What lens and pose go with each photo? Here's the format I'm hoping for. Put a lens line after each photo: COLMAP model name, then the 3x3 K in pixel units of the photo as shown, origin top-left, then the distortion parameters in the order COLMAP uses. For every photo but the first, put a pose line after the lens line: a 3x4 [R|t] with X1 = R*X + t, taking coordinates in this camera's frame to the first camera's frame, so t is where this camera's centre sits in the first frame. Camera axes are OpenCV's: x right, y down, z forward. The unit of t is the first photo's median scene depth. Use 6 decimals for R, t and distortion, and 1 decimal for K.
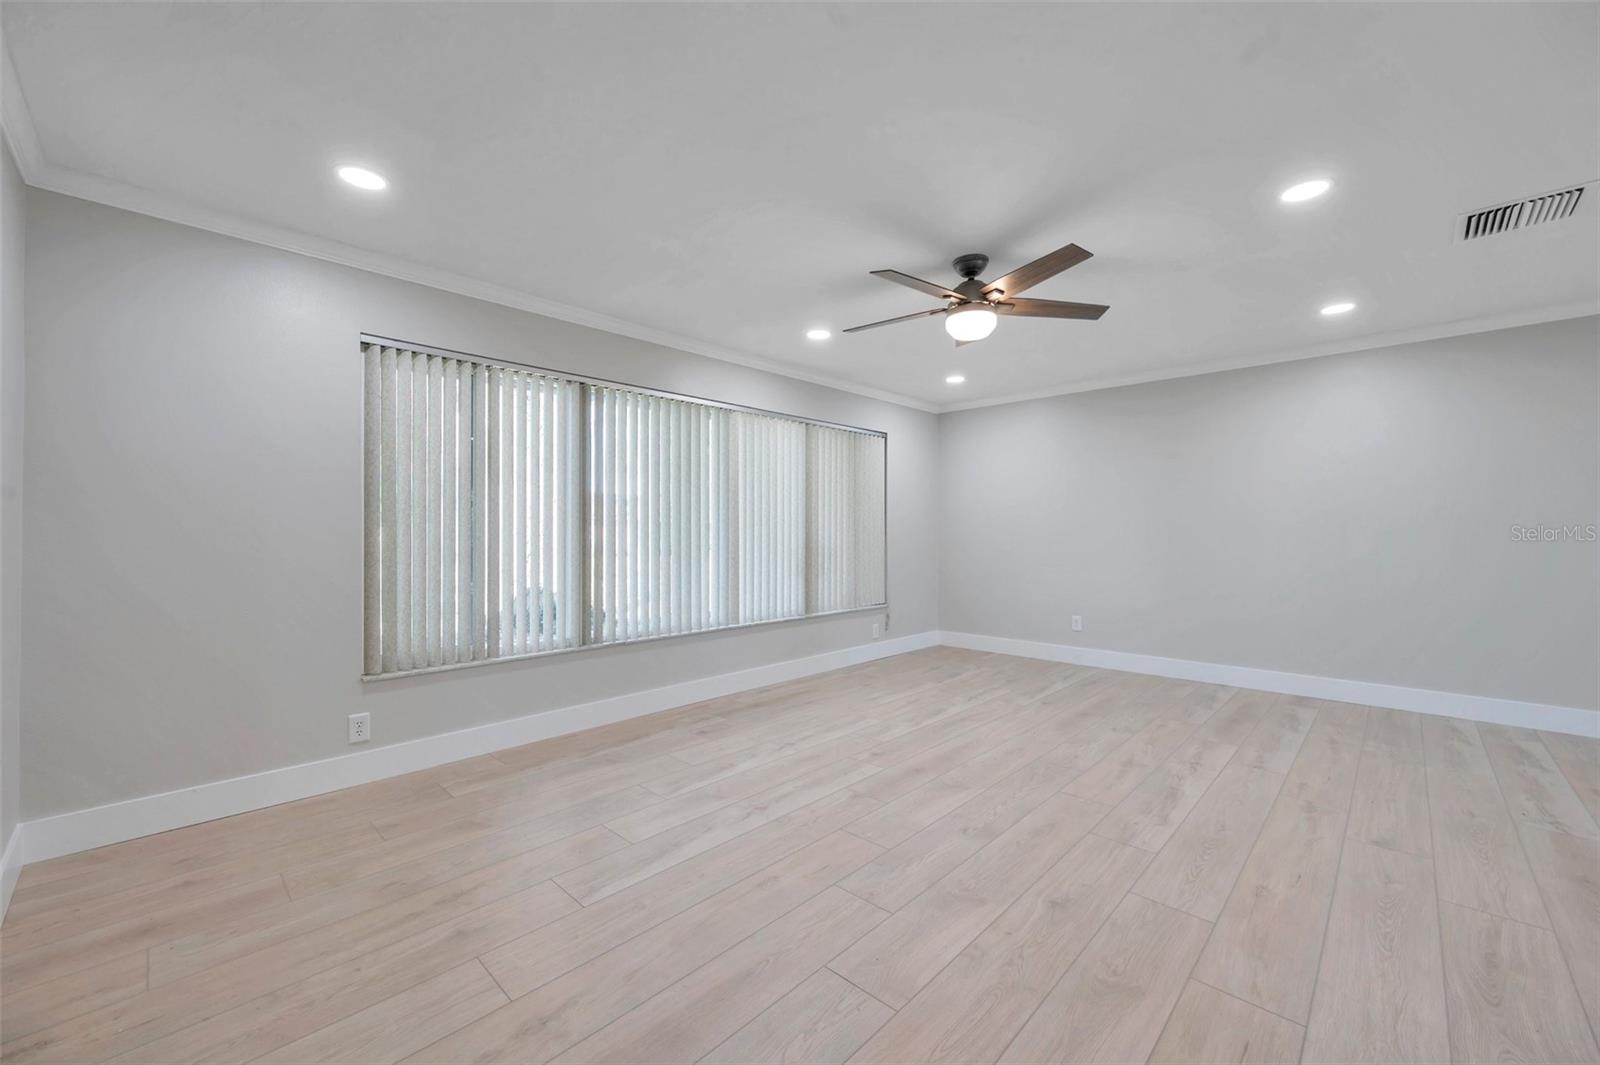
lens RADIAL K [[641.3, 0, 790.6], [0, 641.3, 533.4], [0, 0, 1]] dist [-0.001639, -0.000669]
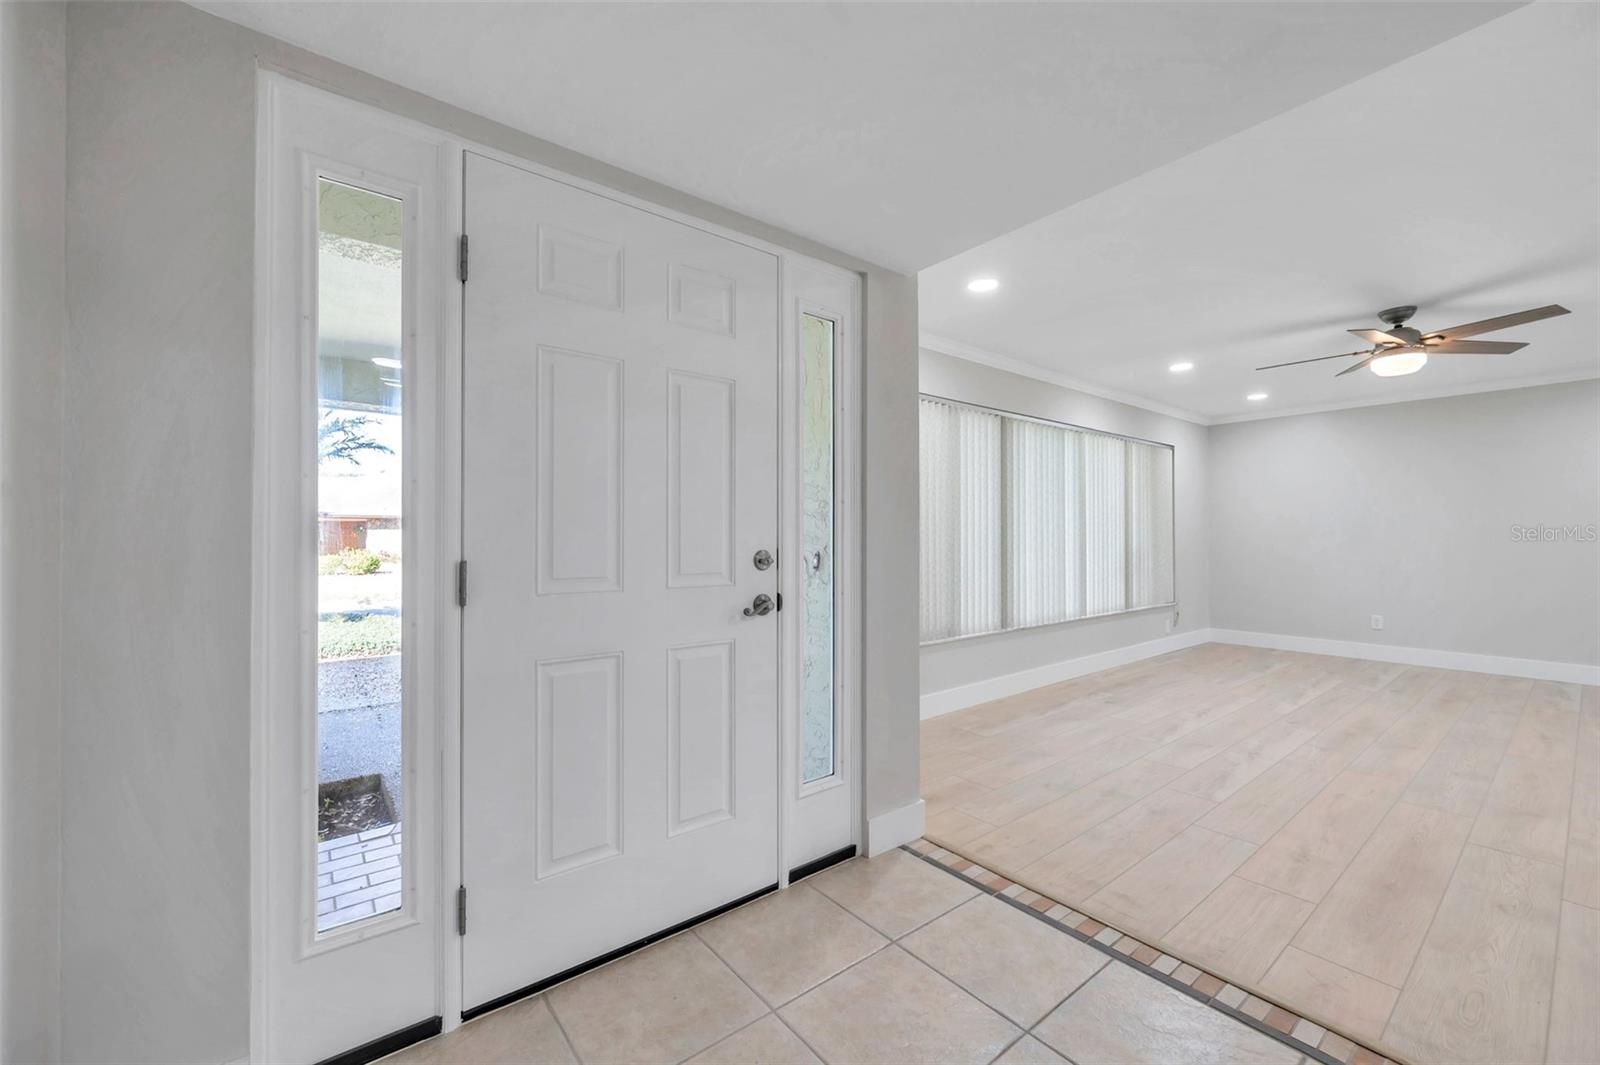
lens RADIAL K [[641.3, 0, 790.6], [0, 641.3, 533.4], [0, 0, 1]] dist [-0.001639, -0.000669]
pose [[0.990136, -0.001530, -0.140098, -0.559433], [0.000744, 0.999984, -0.005663, -0.002192], [0.140105, 0.005503, 0.990121, -0.281500]]
